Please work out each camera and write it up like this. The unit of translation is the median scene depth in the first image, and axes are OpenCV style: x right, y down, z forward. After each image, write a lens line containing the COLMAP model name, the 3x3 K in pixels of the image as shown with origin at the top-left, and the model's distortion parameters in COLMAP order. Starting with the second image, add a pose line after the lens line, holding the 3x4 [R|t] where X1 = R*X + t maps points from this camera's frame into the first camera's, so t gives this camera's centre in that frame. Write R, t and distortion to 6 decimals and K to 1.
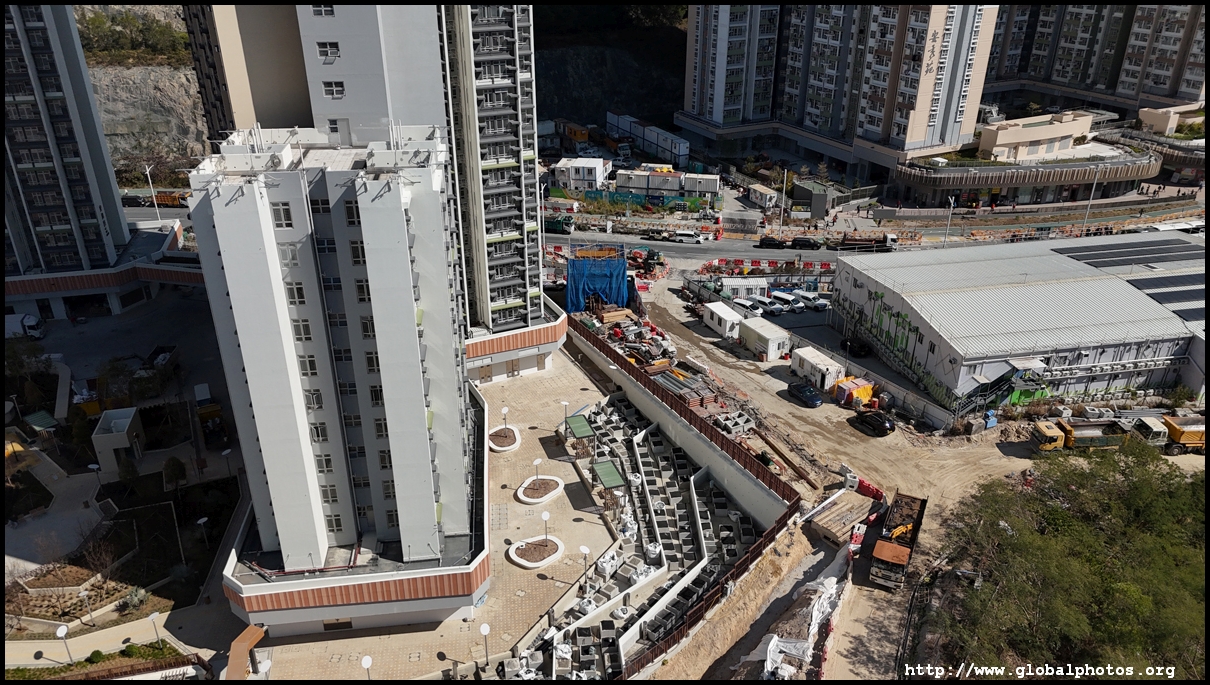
lens RADIAL K [[886.4, 0, 598.2], [0, 886.4, 346.9], [0, 0, 1]] dist [0.086289, -0.081807]
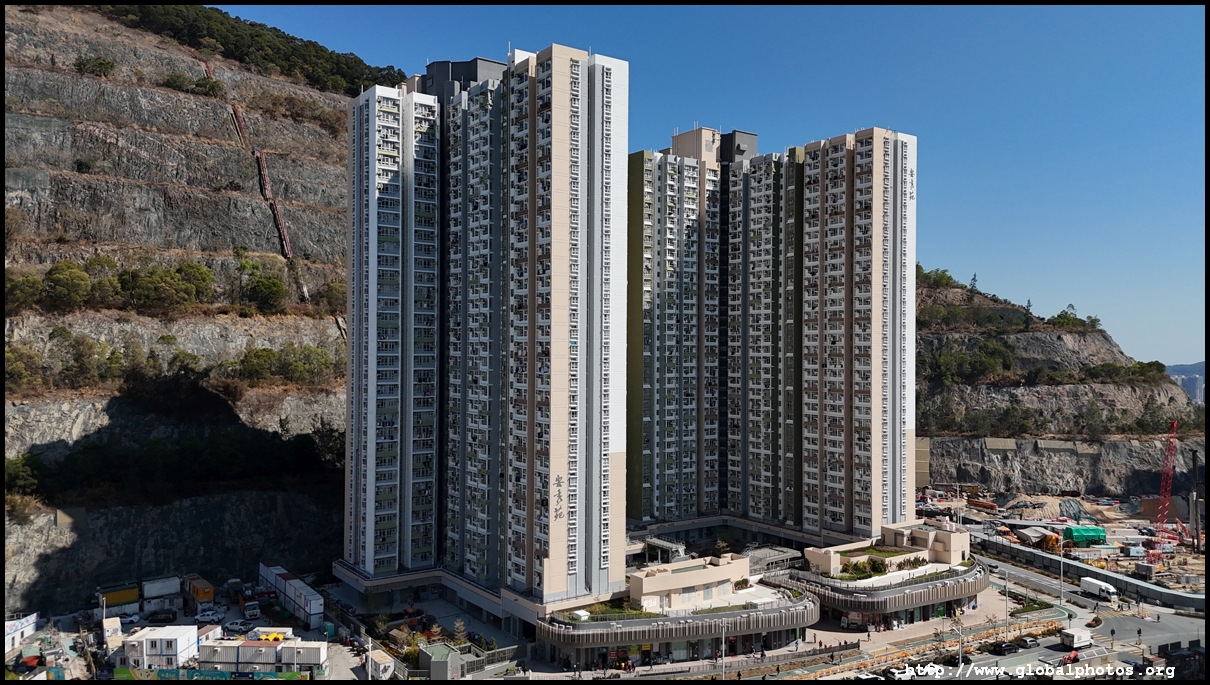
lens RADIAL K [[886.4, 0, 606.6], [0, 886.4, 345.1], [0, 0, 1]] dist [0.086289, -0.081807]
pose [[0.987173, 0.006195, 0.159536, 0.234927], [0.066387, 0.892840, -0.445455, -0.044238], [-0.145199, 0.450332, 0.880976, 0.086577]]
